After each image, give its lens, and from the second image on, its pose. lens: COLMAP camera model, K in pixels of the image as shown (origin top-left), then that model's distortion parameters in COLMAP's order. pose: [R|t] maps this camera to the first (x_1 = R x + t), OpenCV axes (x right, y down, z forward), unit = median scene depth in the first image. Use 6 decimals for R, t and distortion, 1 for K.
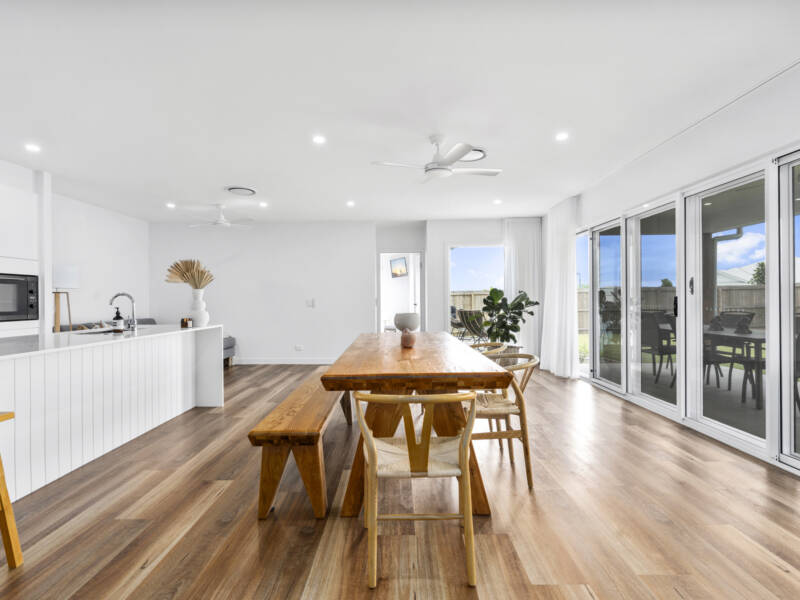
lens RADIAL K [[409.9, 0, 392.7], [0, 409.9, 300.2], [0, 0, 1]] dist [-0.002145, 0.002695]
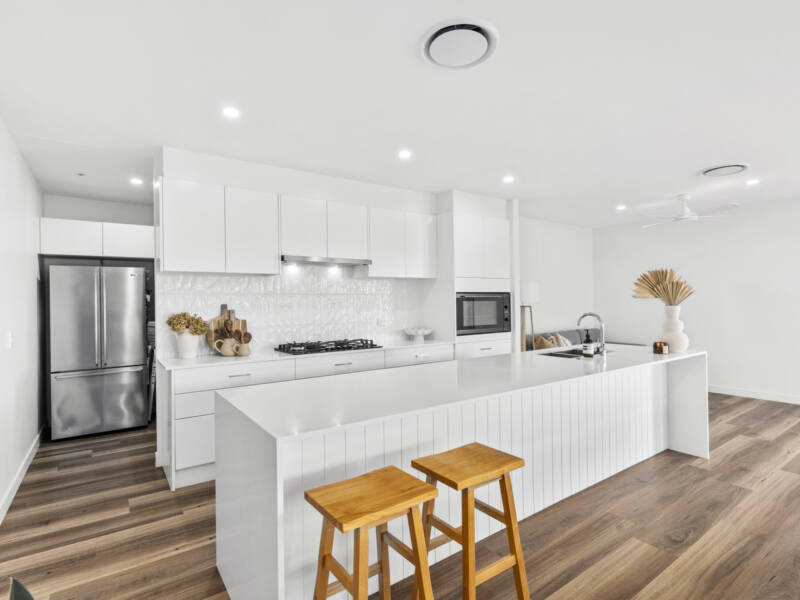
lens RADIAL K [[409.9, 0, 397.1], [0, 409.9, 303.2], [0, 0, 1]] dist [-0.002145, 0.002695]
pose [[0.585852, -0.001328, -0.810417, -0.139815], [0.007582, 0.999964, 0.003843, -0.038198], [0.810382, -0.008397, 0.585841, 0.091356]]
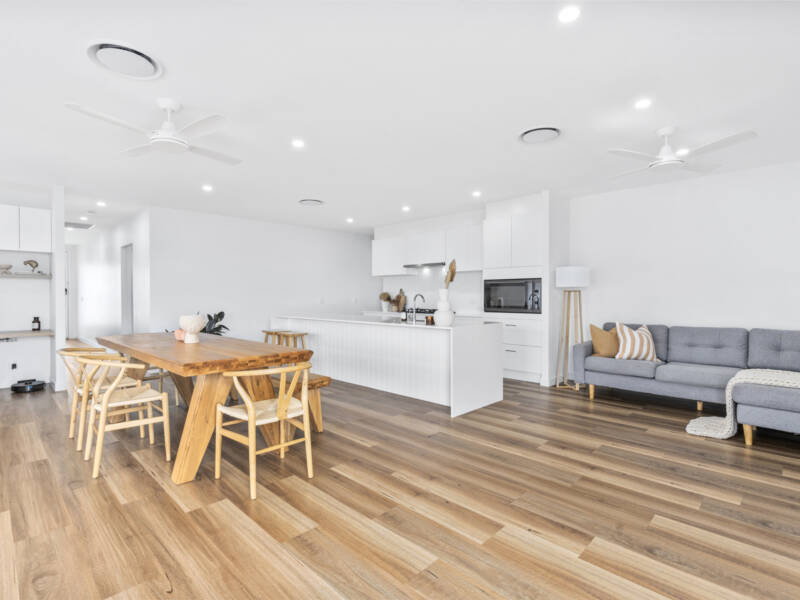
lens RADIAL K [[409.9, 0, 401.2], [0, 409.9, 296.0], [0, 0, 1]] dist [-0.002145, 0.002695]
pose [[-0.693546, 0.011687, -0.720318, 0.328145], [0.007520, 0.999931, 0.008983, -0.020590], [0.720373, 0.000813, -0.693586, 1.602118]]
